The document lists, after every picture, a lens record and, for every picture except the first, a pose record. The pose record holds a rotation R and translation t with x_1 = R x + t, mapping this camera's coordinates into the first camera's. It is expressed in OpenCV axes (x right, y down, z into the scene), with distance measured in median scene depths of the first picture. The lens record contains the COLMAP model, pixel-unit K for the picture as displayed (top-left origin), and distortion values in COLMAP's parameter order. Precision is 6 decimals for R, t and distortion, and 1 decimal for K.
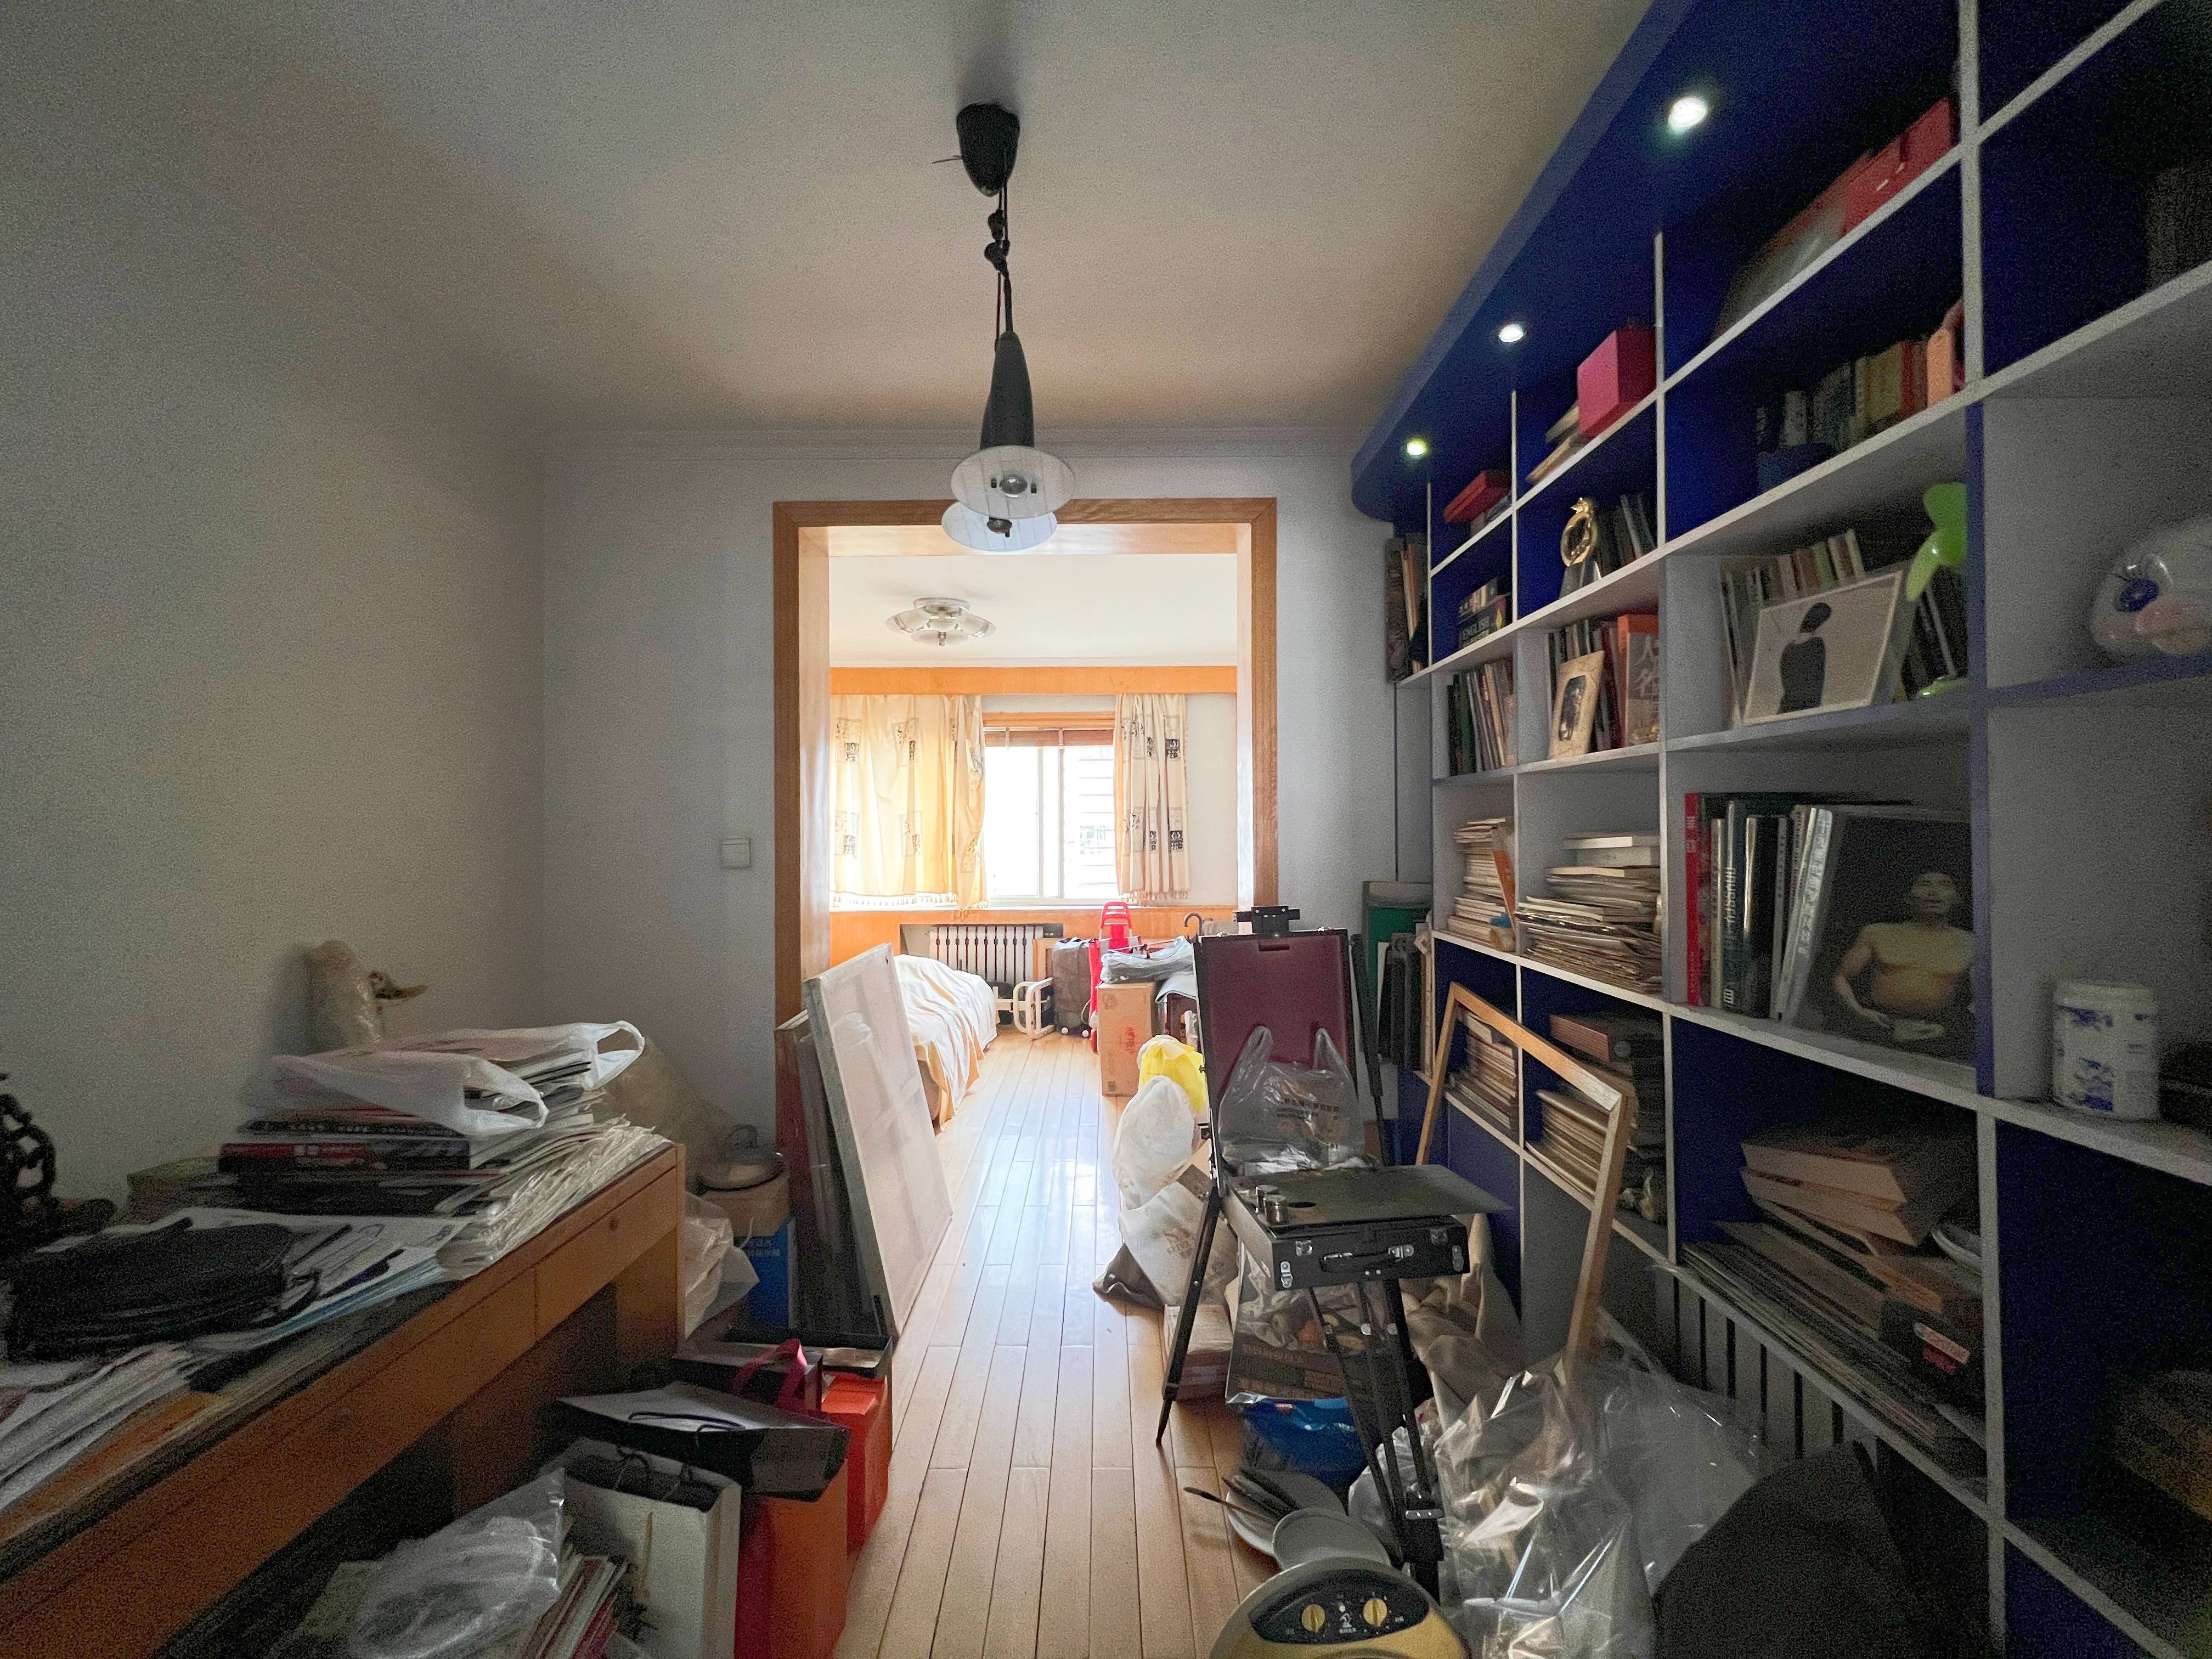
lens RADIAL K [[881.8, 0, 1103.0], [0, 881.8, 826.7], [0, 0, 1]] dist [-0.000846, -0.000033]
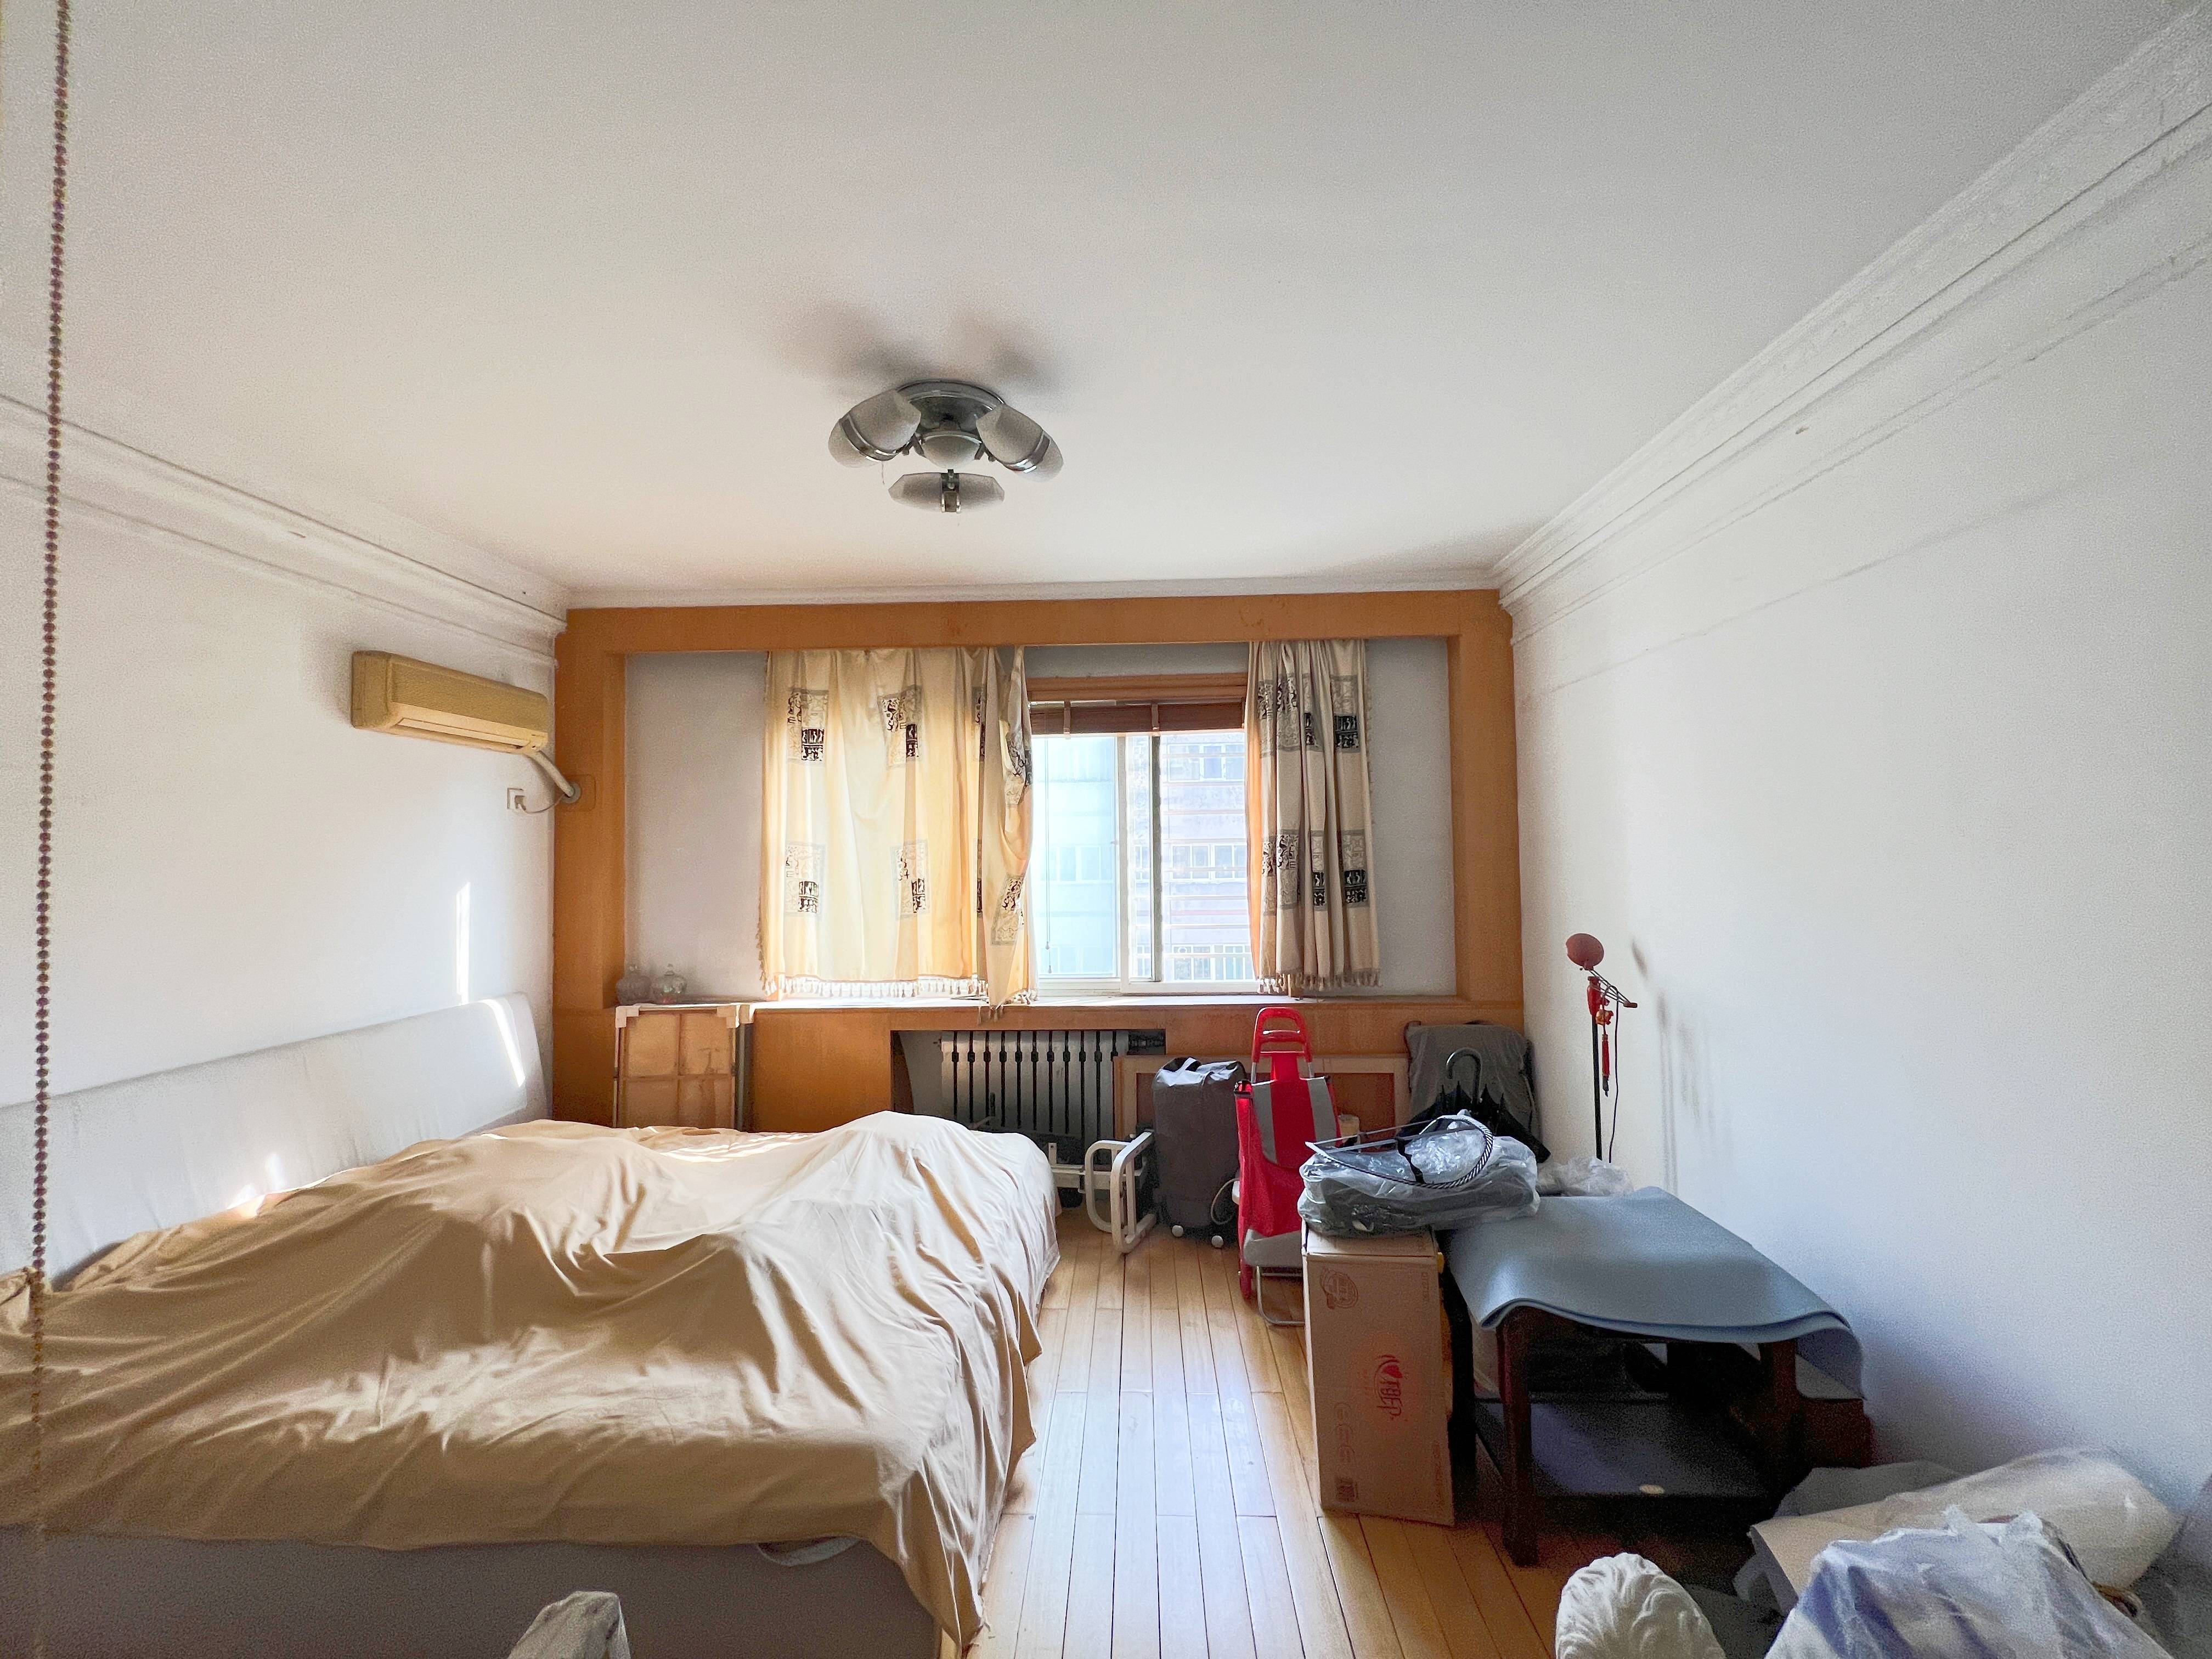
lens RADIAL K [[881.8, 0, 1106.5], [0, 881.8, 828.9], [0, 0, 1]] dist [-0.000846, -0.000033]
pose [[0.999403, -0.008811, -0.033405, -0.063331], [0.008120, 0.999752, -0.020746, -0.012383], [0.033579, 0.020462, 0.999227, 0.403448]]
